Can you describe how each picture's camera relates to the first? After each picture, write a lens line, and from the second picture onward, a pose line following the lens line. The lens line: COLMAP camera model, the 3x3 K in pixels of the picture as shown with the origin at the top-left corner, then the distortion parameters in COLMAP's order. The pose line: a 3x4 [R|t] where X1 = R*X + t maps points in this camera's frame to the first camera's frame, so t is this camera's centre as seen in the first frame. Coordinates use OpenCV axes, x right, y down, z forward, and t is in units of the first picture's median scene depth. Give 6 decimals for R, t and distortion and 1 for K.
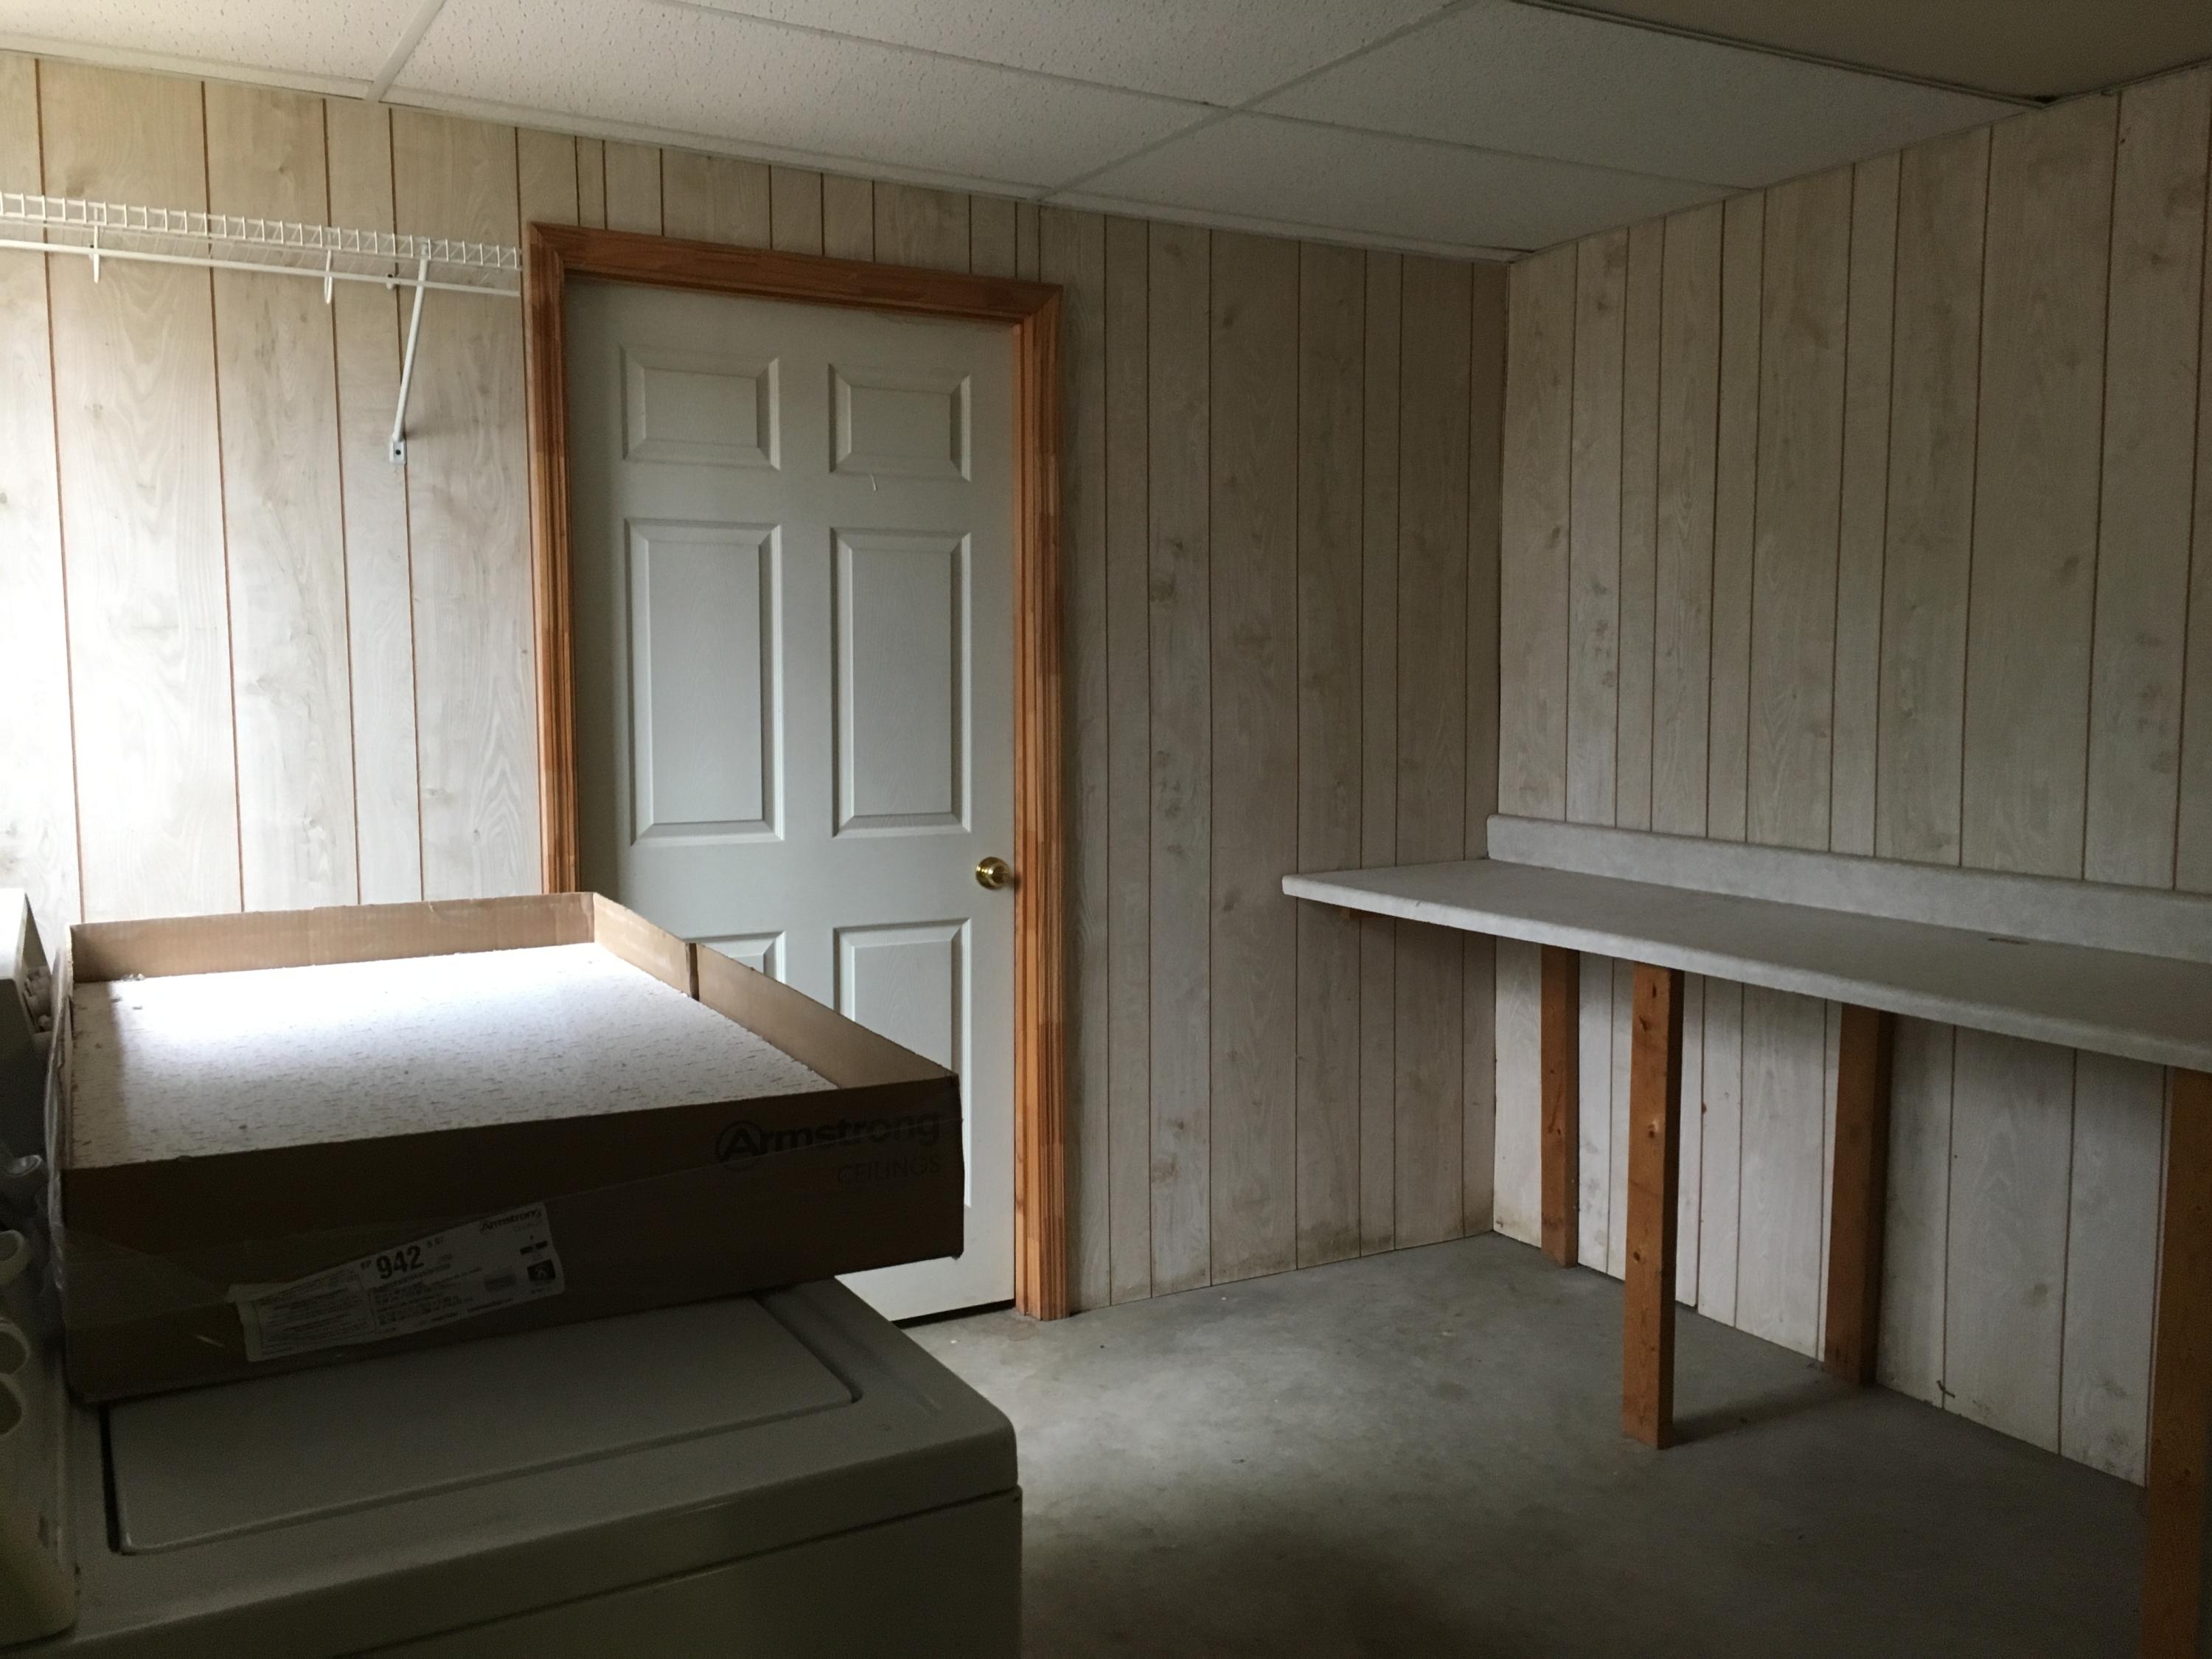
lens RADIAL K [[1861.3, 0, 1117.0], [0, 1861.3, 846.7], [0, 0, 1]] dist [0.085696, -0.093952]
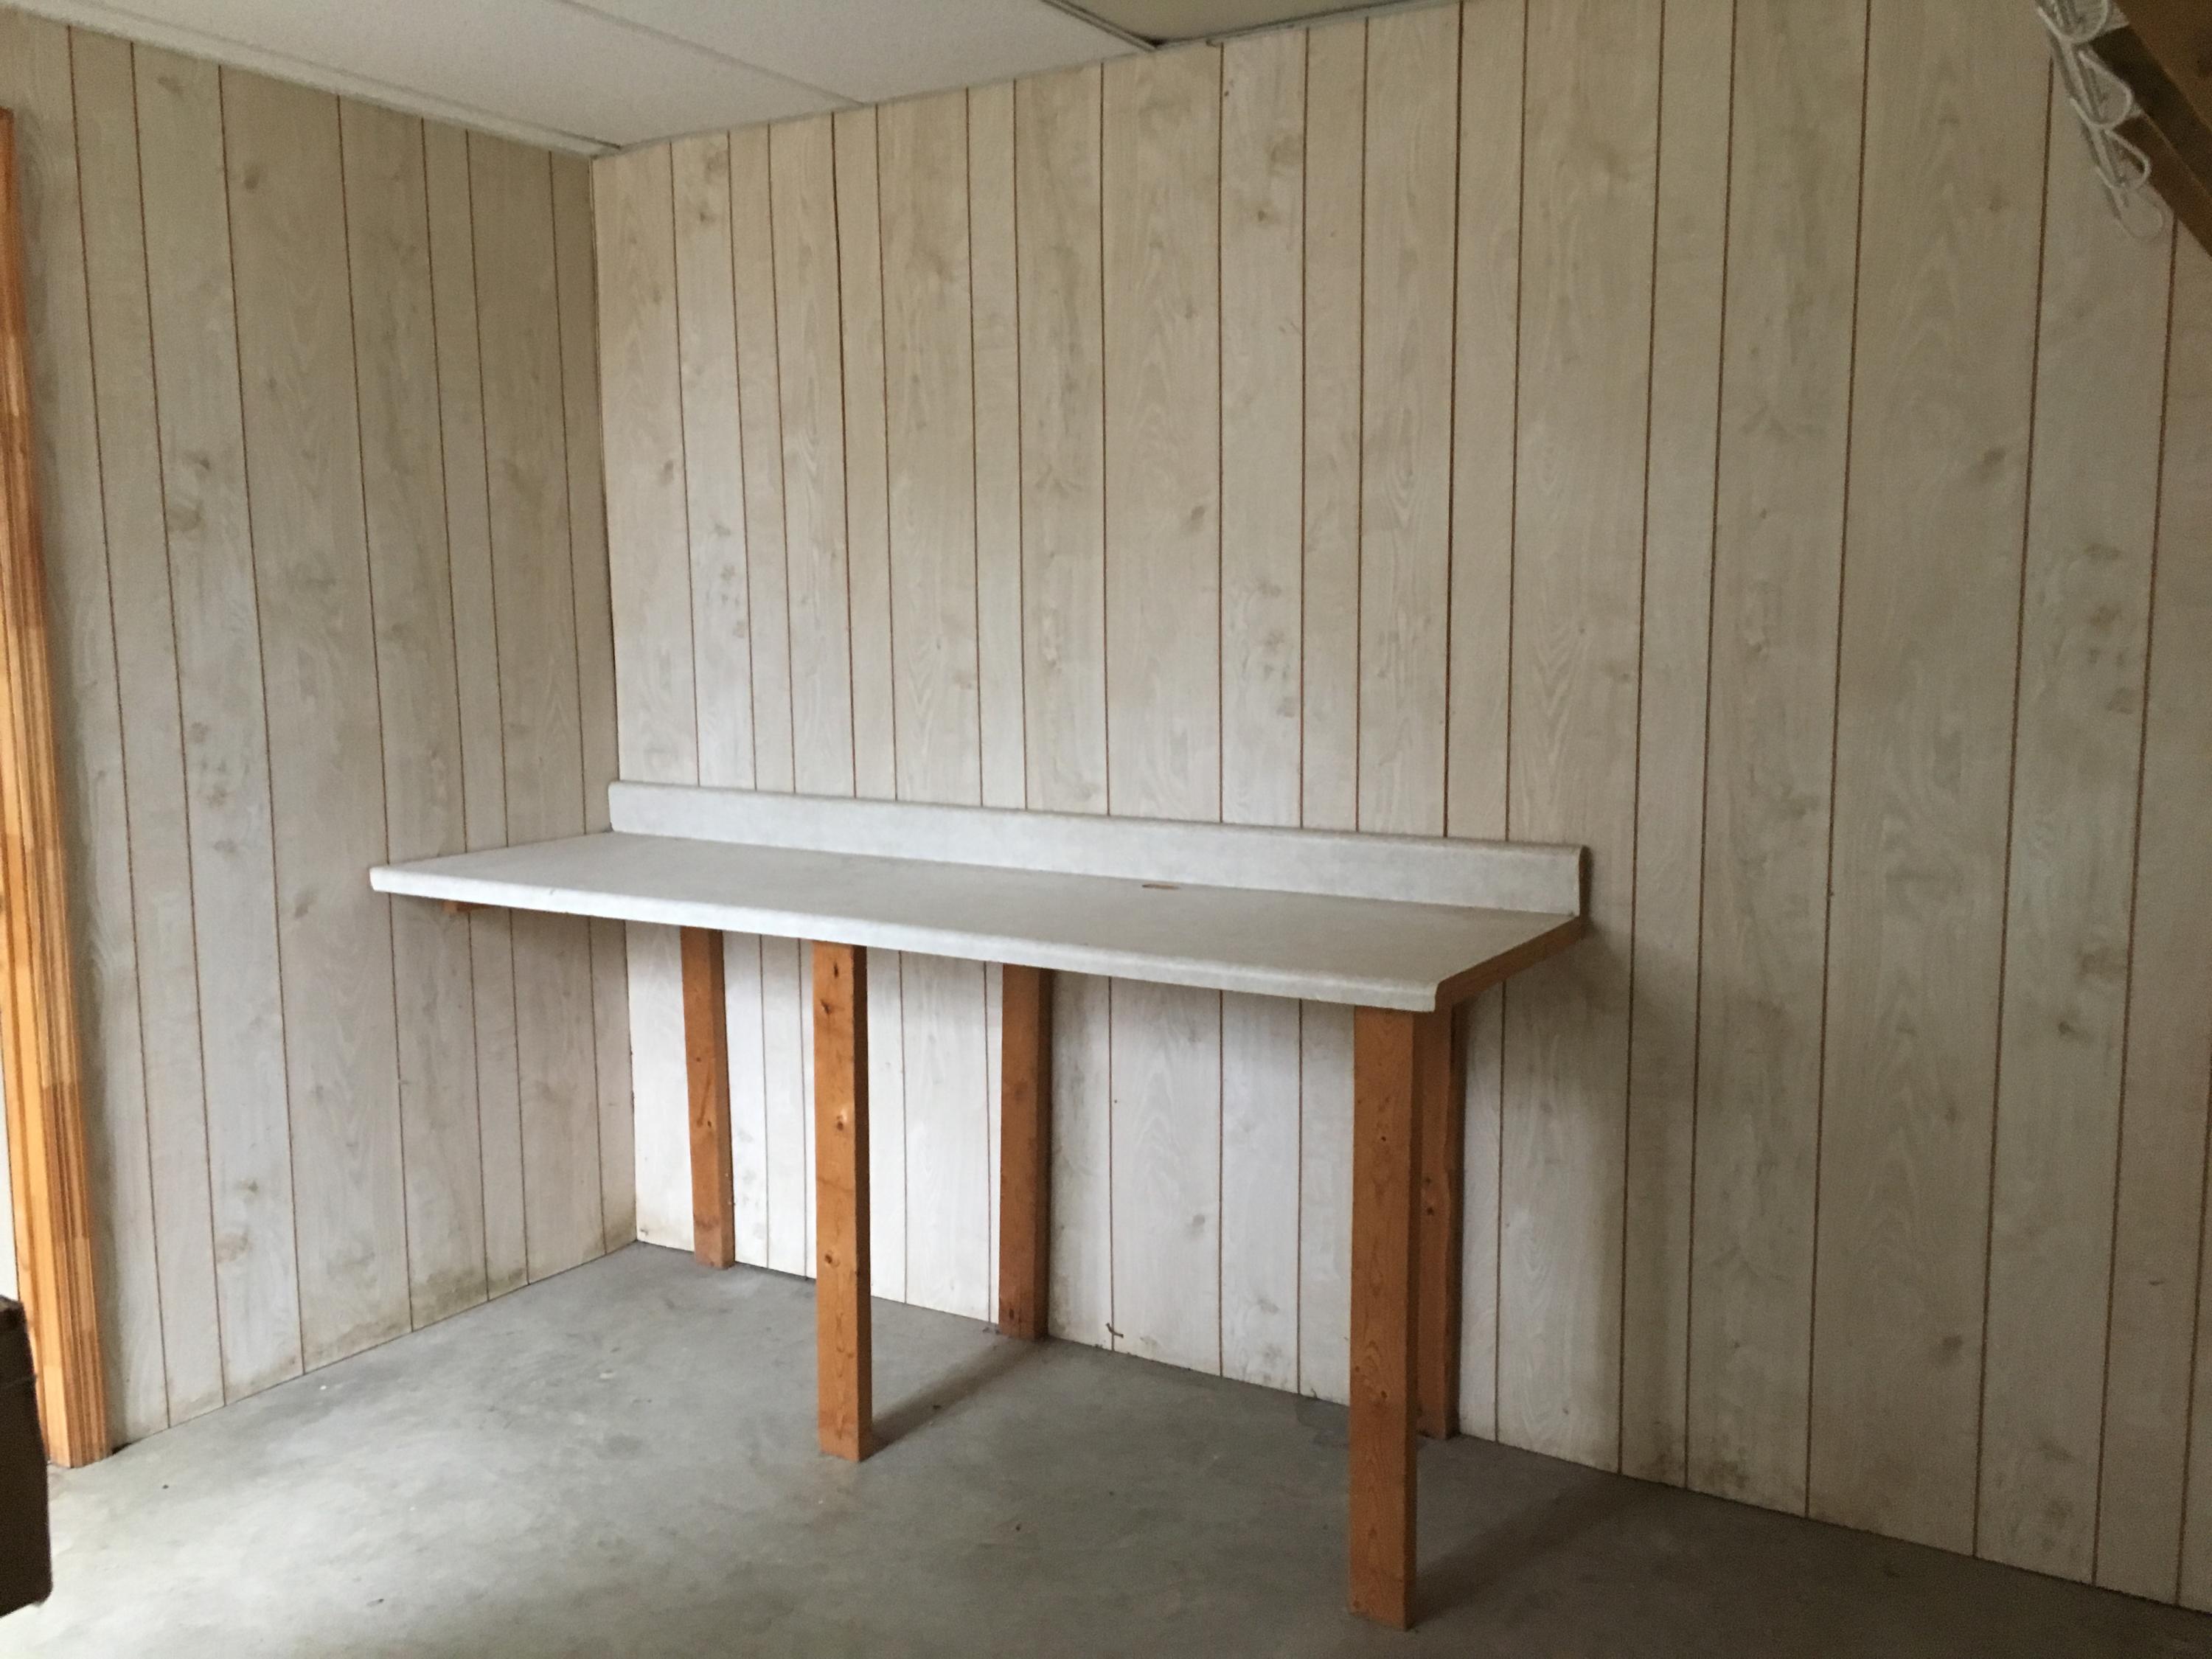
lens RADIAL K [[1861.3, 0, 1113.3], [0, 1861.3, 832.7], [0, 0, 1]] dist [0.085696, -0.093952]
pose [[0.876200, -0.062362, 0.477896, -0.022827], [0.053062, 0.998047, 0.032951, -0.011420], [-0.479018, -0.003513, 0.877798, 0.116345]]
